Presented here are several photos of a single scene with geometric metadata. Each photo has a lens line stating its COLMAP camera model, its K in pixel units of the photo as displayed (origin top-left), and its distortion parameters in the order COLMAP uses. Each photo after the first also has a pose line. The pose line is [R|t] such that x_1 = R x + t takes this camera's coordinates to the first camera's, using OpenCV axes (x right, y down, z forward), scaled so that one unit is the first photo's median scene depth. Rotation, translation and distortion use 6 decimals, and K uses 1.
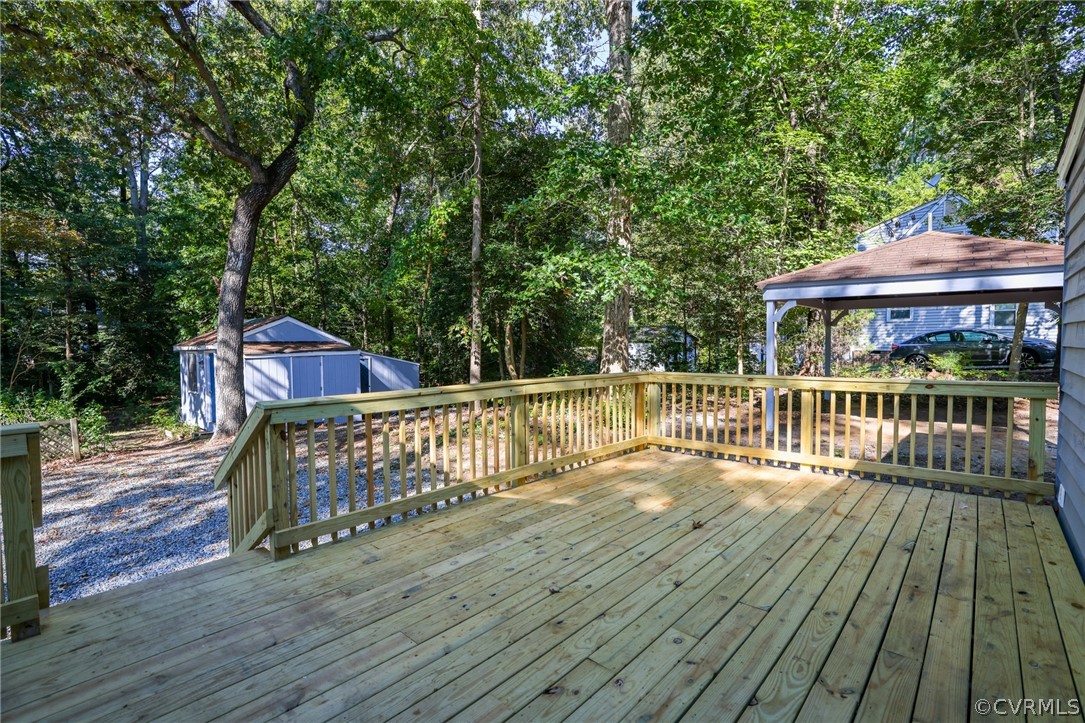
lens RADIAL K [[505.6, 0, 542.5], [0, 505.6, 361.5], [0, 0, 1]] dist [-0.000771, -0.000223]
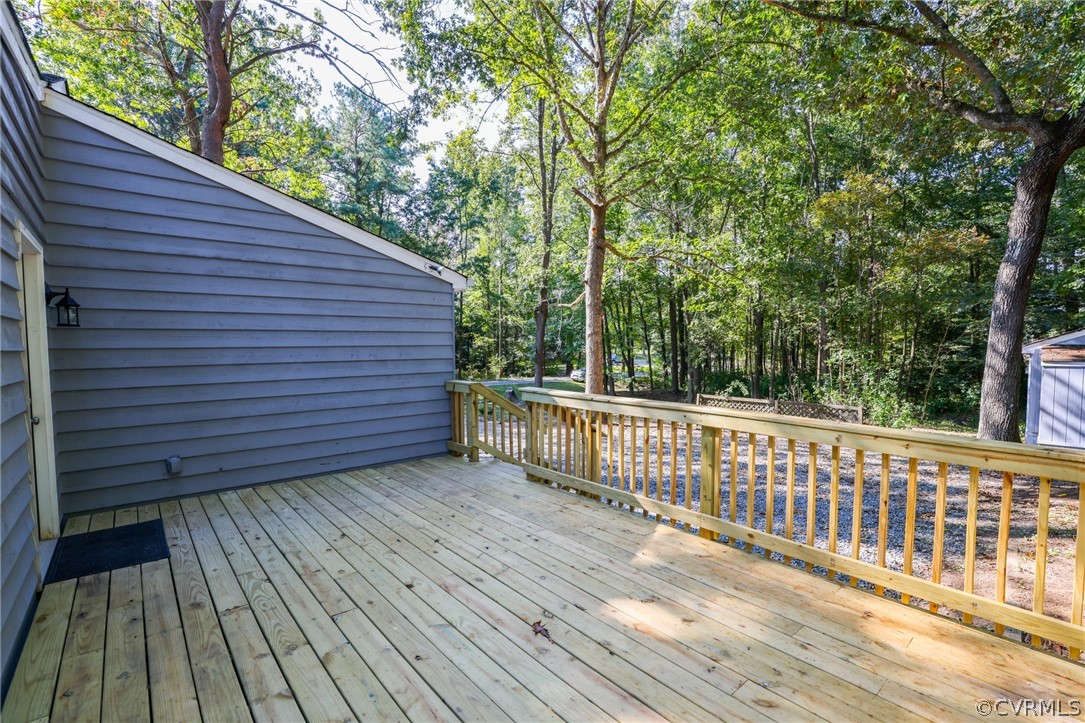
lens RADIAL K [[494.1, 0, 542.5], [0, 494.1, 361.5], [0, 0, 1]] dist [-0.014700, 0.000119]
pose [[-0.141401, 0.036356, -0.989285, 0.809970], [-0.031221, 0.998665, 0.041163, -0.059914], [0.989460, 0.036707, -0.140077, 0.913151]]
